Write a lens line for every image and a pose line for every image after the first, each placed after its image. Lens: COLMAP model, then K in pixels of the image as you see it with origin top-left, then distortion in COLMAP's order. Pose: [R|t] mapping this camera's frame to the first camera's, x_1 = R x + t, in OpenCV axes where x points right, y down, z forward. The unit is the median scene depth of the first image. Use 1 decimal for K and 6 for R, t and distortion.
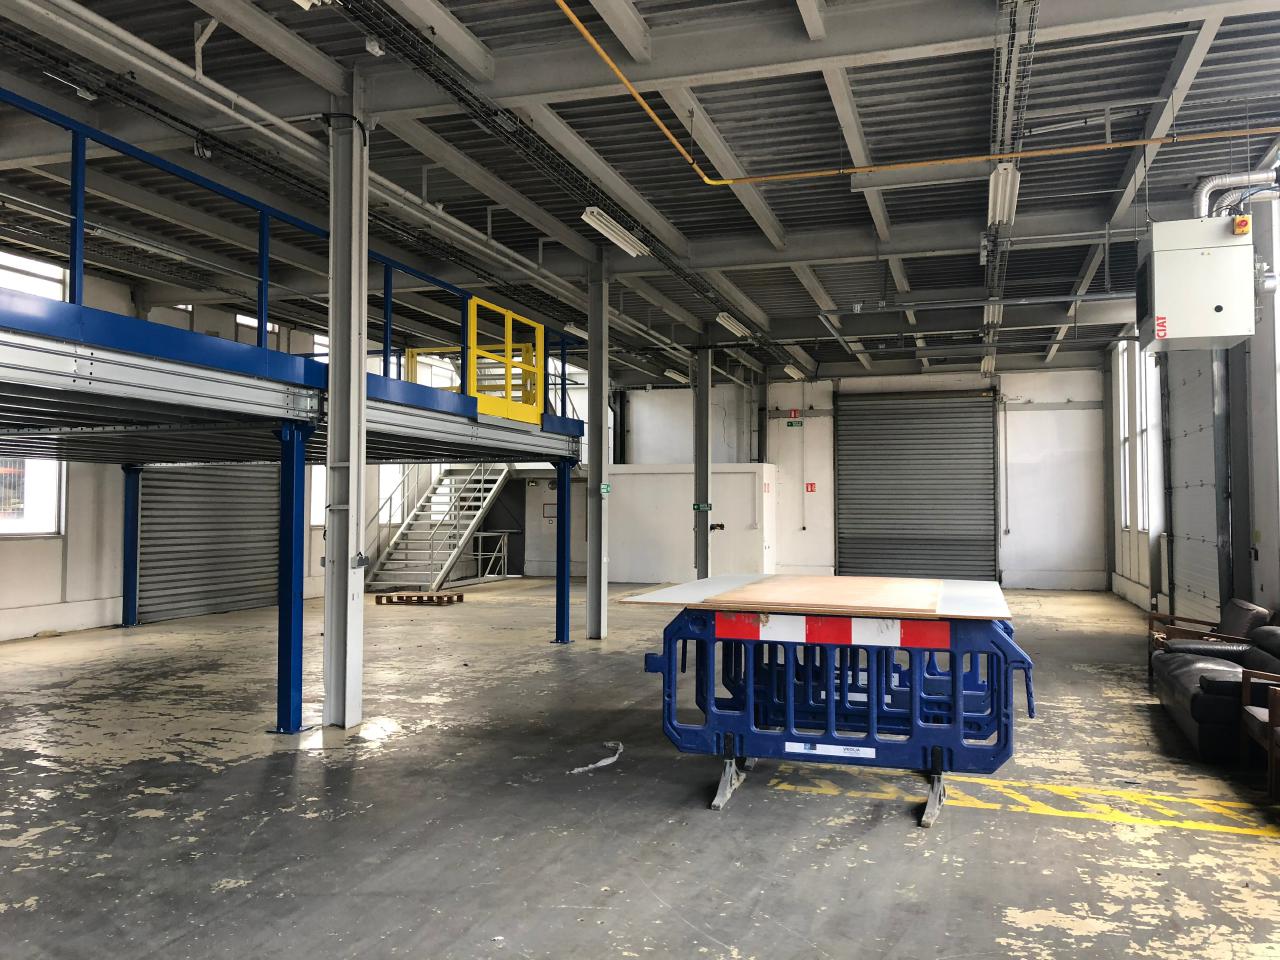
lens RADIAL K [[1057.4, 0, 639.6], [0, 1057.4, 484.8], [0, 0, 1]] dist [0.002253, -0.011519]
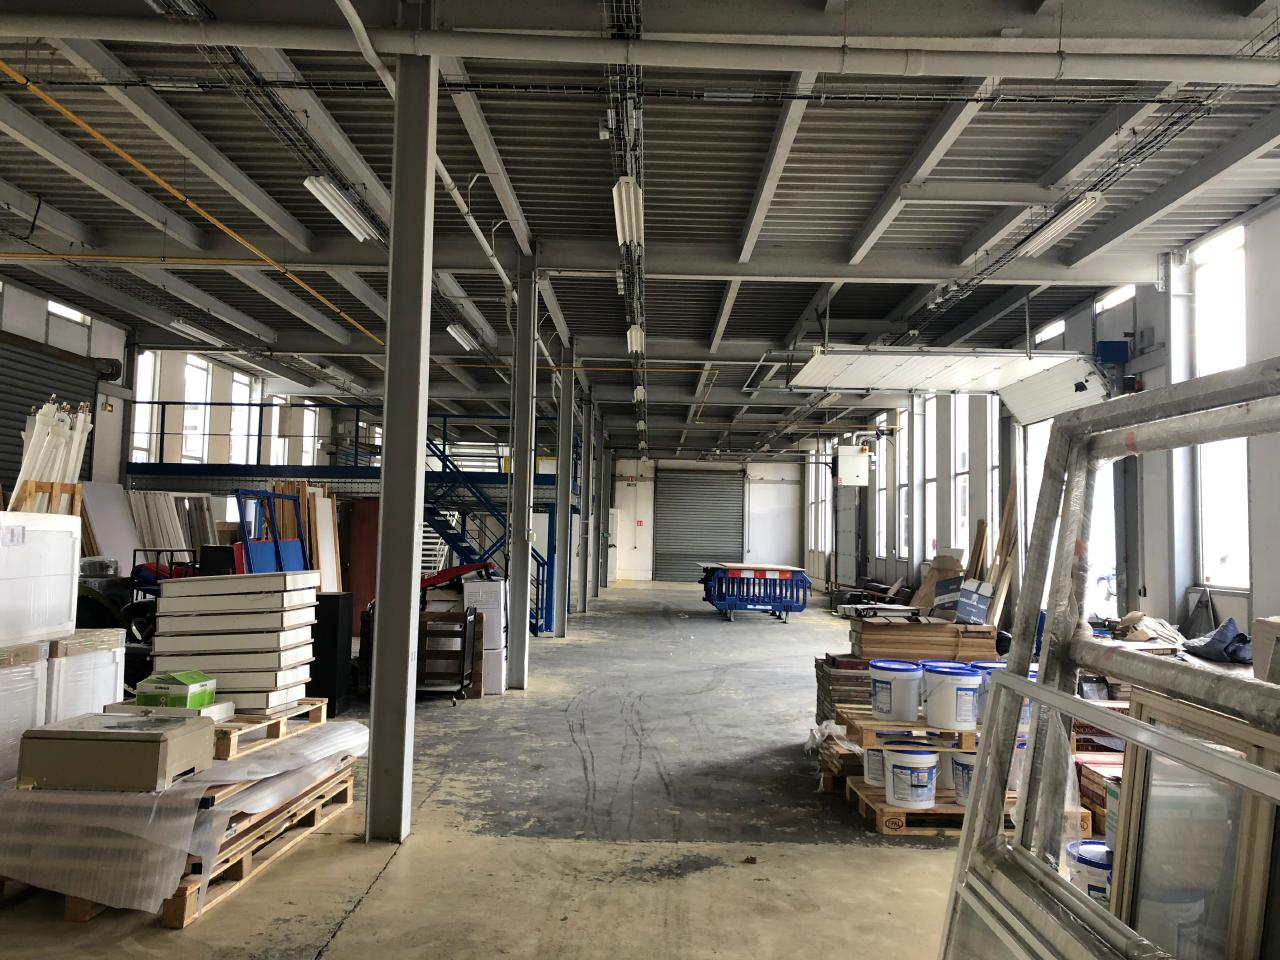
lens RADIAL K [[1057.4, 0, 639.3], [0, 1057.4, 474.5], [0, 0, 1]] dist [0.002253, -0.011519]
pose [[0.955375, 0.040078, 0.292665, -0.356356], [-0.031650, 0.998938, -0.033479, -0.019879], [-0.293696, 0.022722, 0.955629, -0.651282]]
